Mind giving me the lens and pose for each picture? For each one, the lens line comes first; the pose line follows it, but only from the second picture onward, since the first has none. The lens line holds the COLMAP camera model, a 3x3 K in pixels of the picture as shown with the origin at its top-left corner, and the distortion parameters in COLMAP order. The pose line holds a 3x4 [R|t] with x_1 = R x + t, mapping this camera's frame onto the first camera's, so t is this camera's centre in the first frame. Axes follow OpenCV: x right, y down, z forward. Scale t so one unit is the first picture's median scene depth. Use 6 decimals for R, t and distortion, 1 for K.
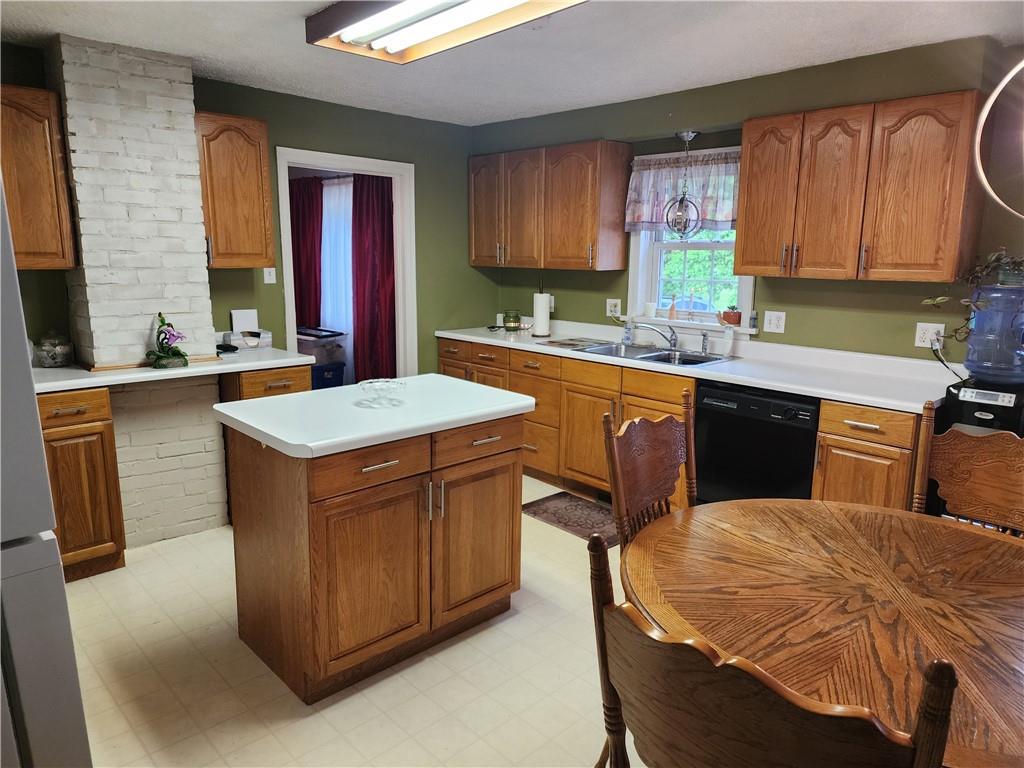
lens RADIAL K [[691.9, 0, 507.6], [0, 691.9, 385.1], [0, 0, 1]] dist [0.052657, -0.019513]
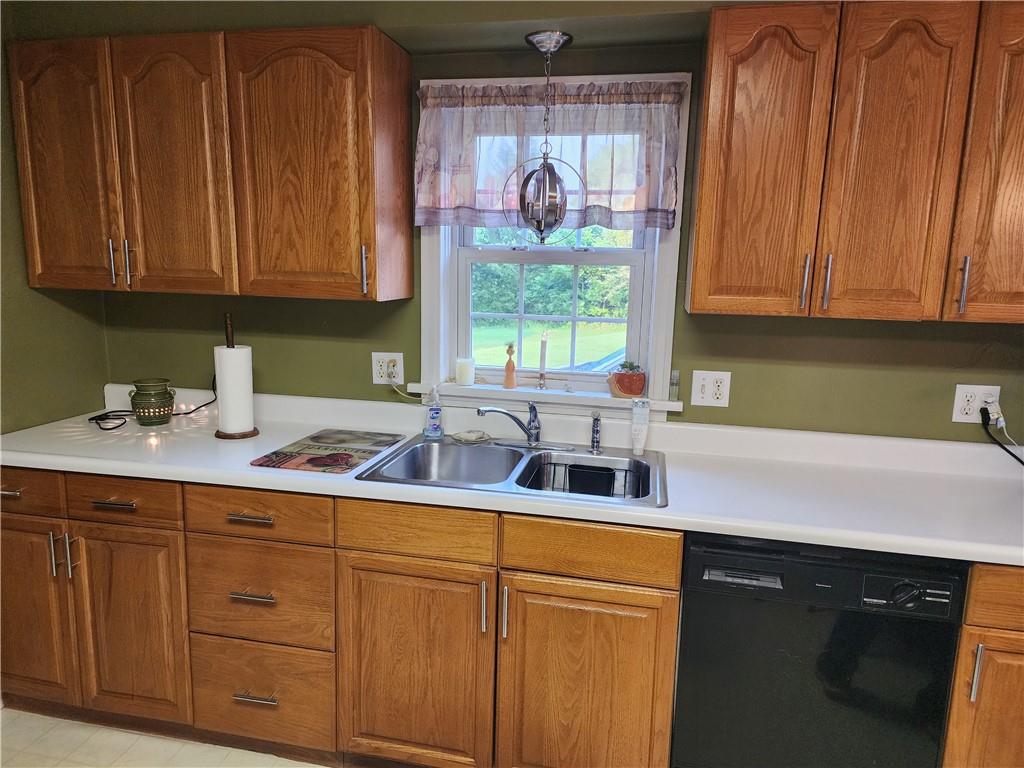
lens RADIAL K [[691.9, 0, 516.7], [0, 691.9, 381.2], [0, 0, 1]] dist [0.052657, -0.019513]
pose [[0.825997, -0.081966, 0.557683, -0.067321], [0.093584, 0.995581, 0.007716, -0.104475], [-0.555851, 0.045817, 0.830018, 0.546769]]
